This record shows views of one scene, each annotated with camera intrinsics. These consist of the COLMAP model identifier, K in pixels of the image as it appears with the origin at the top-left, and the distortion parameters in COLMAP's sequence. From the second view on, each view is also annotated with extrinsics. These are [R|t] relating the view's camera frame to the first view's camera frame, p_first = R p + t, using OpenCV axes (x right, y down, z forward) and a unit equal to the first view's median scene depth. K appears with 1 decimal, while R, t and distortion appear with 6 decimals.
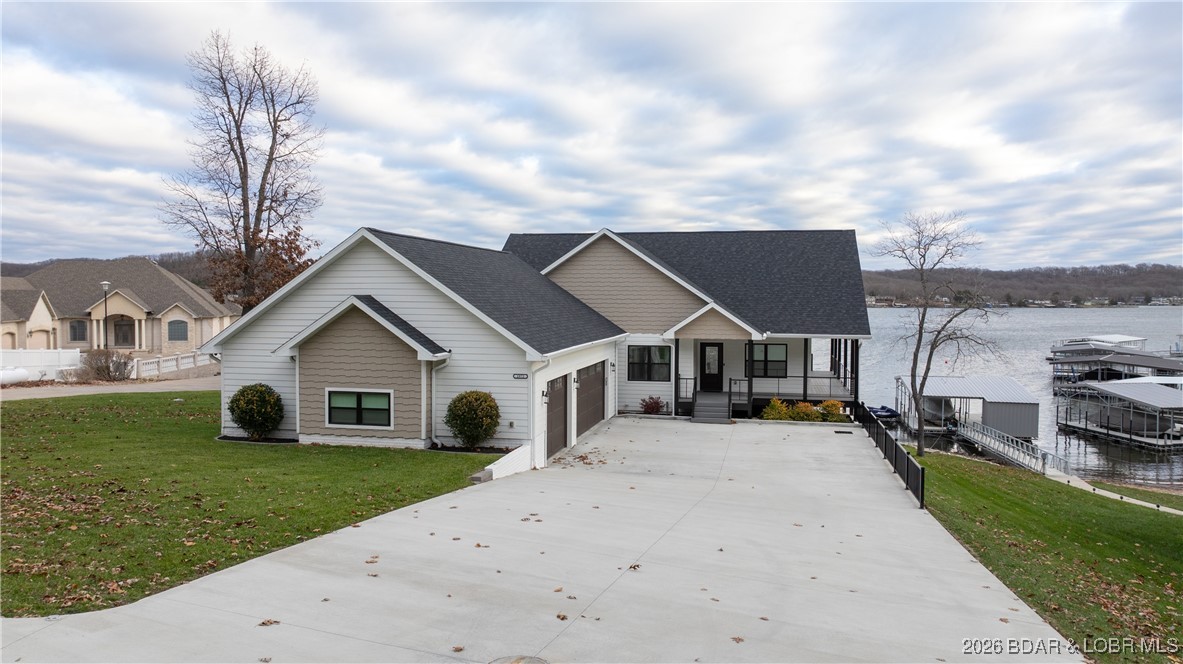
lens RADIAL K [[831.6, 0, 598.2], [0, 831.6, 325.9], [0, 0, 1]] dist [-0.022449, 0.006432]
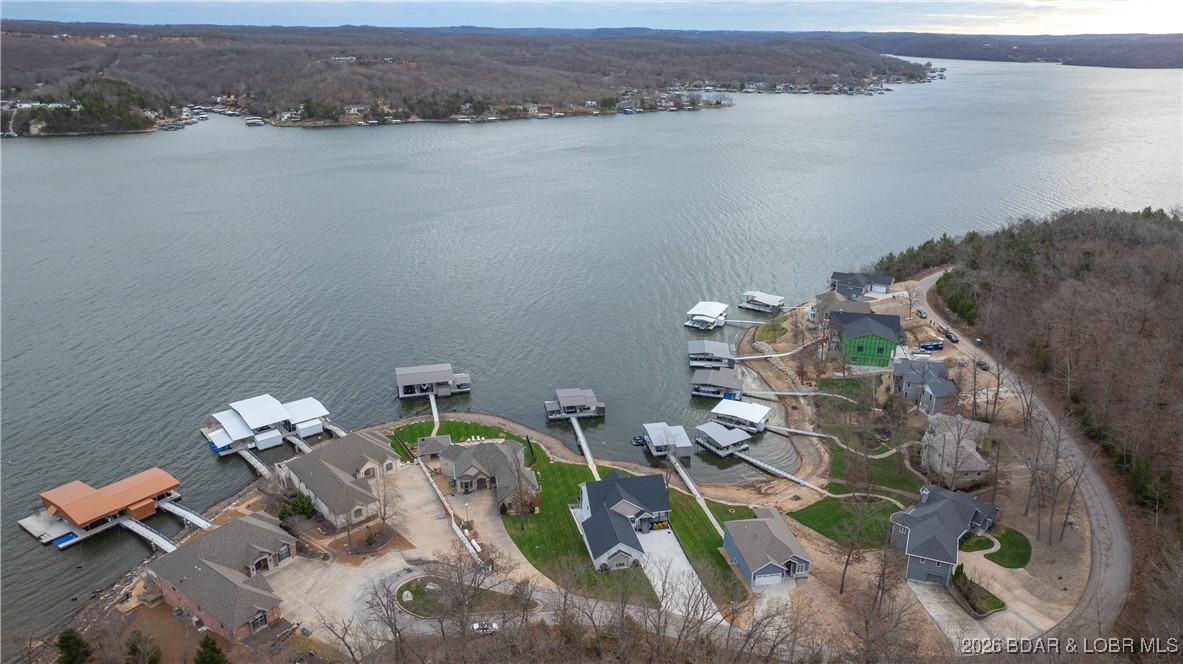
lens RADIAL K [[831.6, 0, 598.2], [0, 831.6, 325.9], [0, 0, 1]] dist [-0.022449, 0.006432]
pose [[0.912615, -0.129188, 0.387872, -1.917047], [0.003885, 0.951456, 0.307760, -2.615294], [-0.408802, -0.279359, 0.868815, -2.931262]]
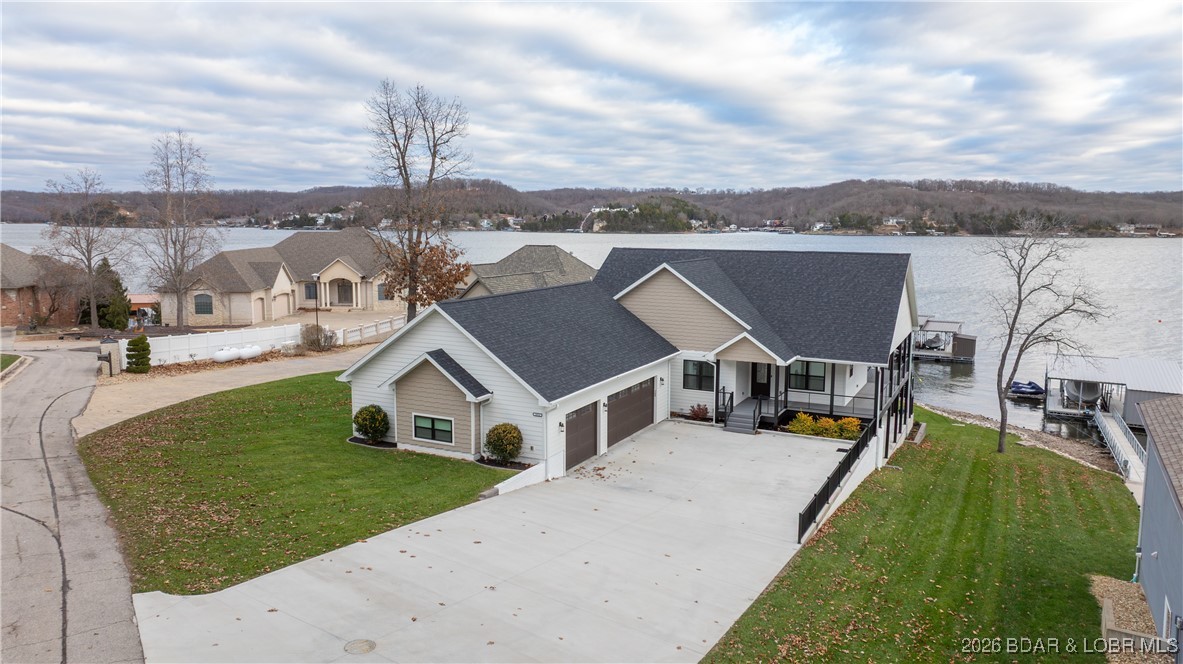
lens RADIAL K [[831.6, 0, 598.2], [0, 831.6, 325.9], [0, 0, 1]] dist [-0.022449, 0.006432]
pose [[0.966075, 0.033688, -0.256056, 0.228474], [-0.009693, 0.995487, 0.094401, -0.141138], [0.258081, -0.088717, 0.962041, -0.191101]]
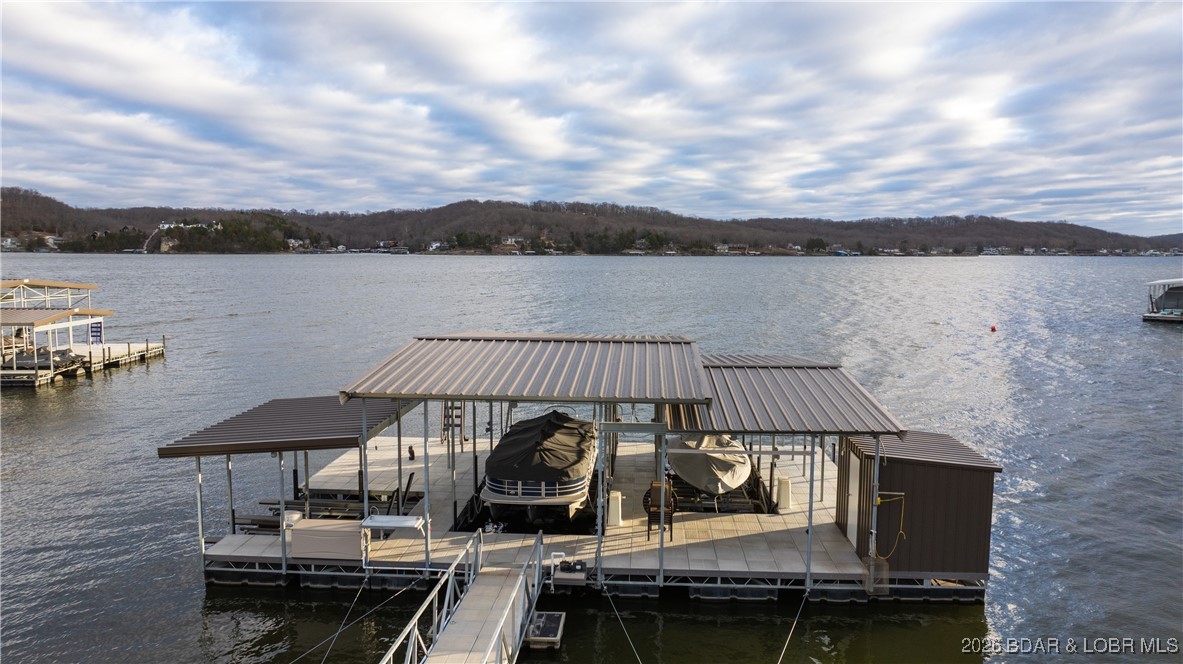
lens RADIAL K [[831.6, 0, 598.2], [0, 831.6, 325.9], [0, 0, 1]] dist [-0.022449, 0.006432]
pose [[0.983489, -0.013109, 0.180490, 0.416502], [0.002468, 0.998252, 0.059054, 0.037245], [-0.180949, -0.057634, 0.981802, 2.424822]]
